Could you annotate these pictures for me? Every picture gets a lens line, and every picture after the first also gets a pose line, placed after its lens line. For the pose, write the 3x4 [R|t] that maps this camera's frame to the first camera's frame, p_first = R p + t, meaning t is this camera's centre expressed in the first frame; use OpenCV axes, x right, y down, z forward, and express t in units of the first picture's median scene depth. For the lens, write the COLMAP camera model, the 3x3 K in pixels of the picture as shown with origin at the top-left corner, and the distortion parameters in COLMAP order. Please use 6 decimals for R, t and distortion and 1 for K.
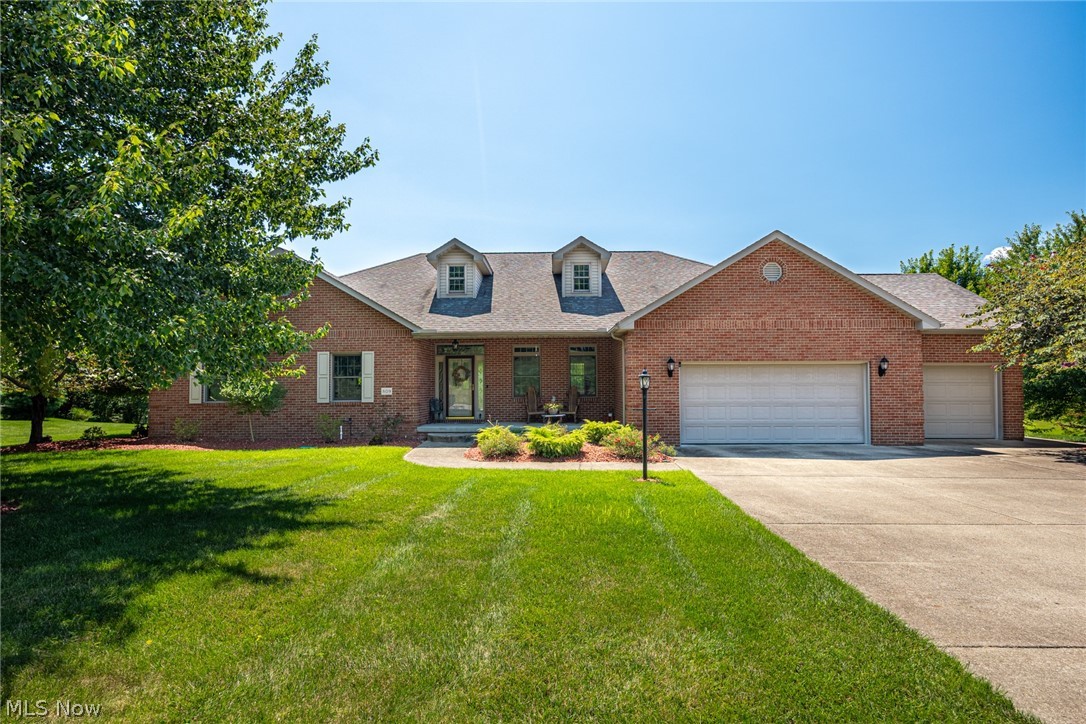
lens RADIAL K [[556.6, 0, 538.9], [0, 556.6, 363.2], [0, 0, 1]] dist [-0.001038, 0.000171]
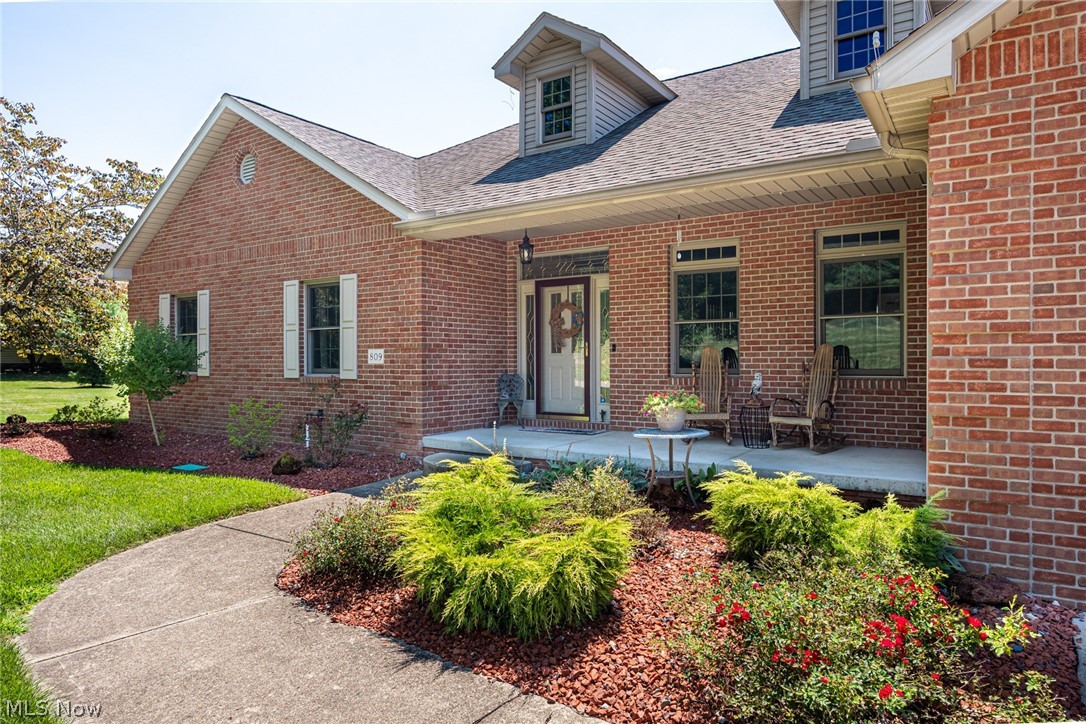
lens RADIAL K [[678.1, 0, 544.0], [0, 678.1, 358.8], [0, 0, 1]] dist [0.004116, 0.001125]
pose [[0.837788, 0.004193, -0.545980, 0.178255], [0.019606, 0.999095, 0.037758, 0.036903], [0.545644, -0.042338, 0.836947, 0.657114]]
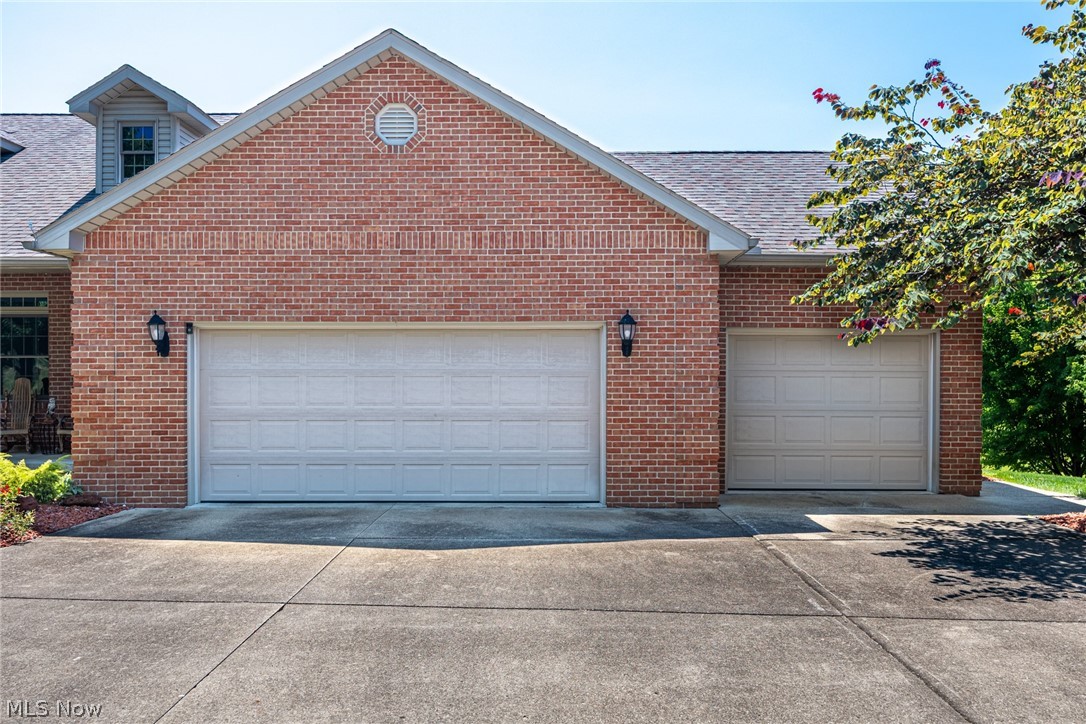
lens RADIAL K [[904.2, 0, 562.4], [0, 904.2, 375.3], [0, 0, 1]] dist [0.001637, -0.000771]
pose [[0.999979, 0.003487, 0.005376, 0.548301], [-0.003670, 0.999402, 0.034391, 0.013771], [-0.005253, -0.034410, 0.999394, 0.255583]]
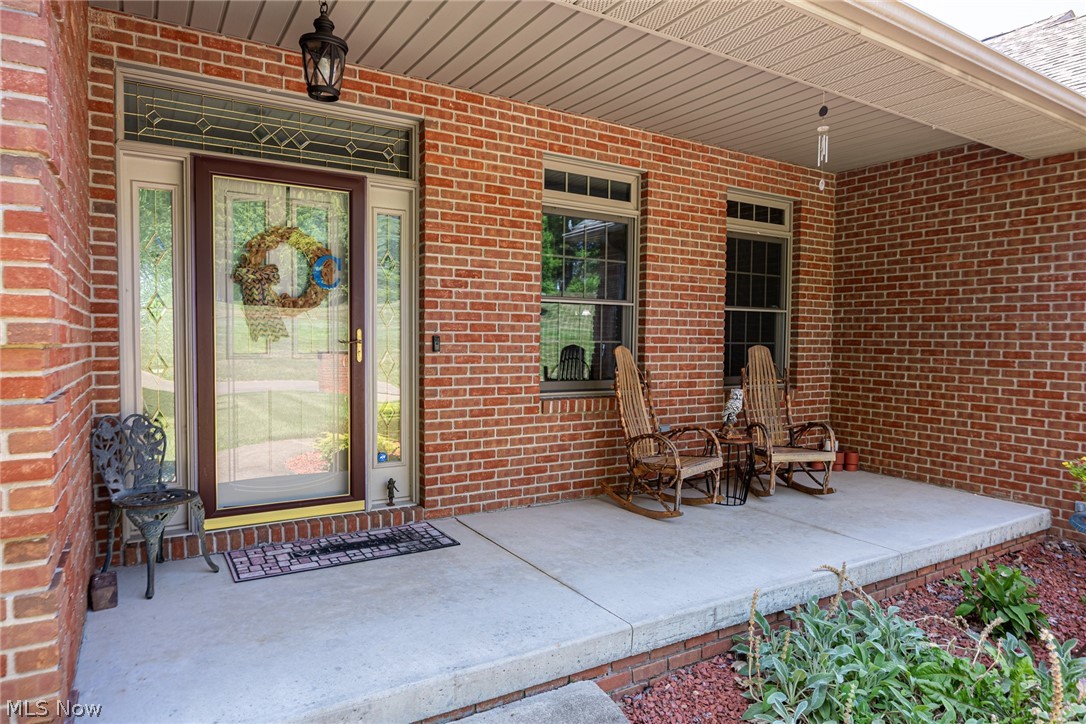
lens RADIAL K [[678.1, 0, 544.4], [0, 678.1, 366.3], [0, 0, 1]] dist [0.004116, 0.001125]
pose [[0.841853, -0.003668, 0.539694, -0.233433], [-0.024352, 0.998700, 0.044775, 0.047408], [-0.539157, -0.050836, 0.840670, 0.948993]]
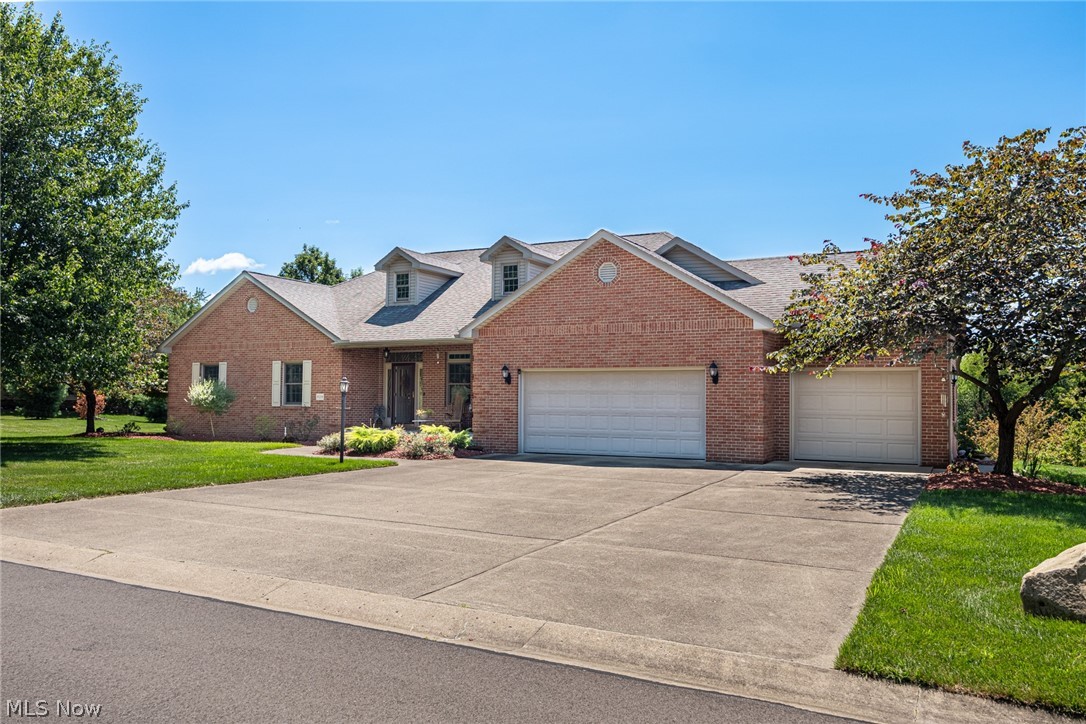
lens RADIAL K [[870.9, 0, 542.3], [0, 870.9, 361.6], [0, 0, 1]] dist [-0.007941, -0.003696]
pose [[0.891991, -0.009192, -0.451960, 0.978483], [0.006816, 0.999953, -0.006885, -0.004405], [0.452002, 0.003061, 0.892012, -0.357840]]
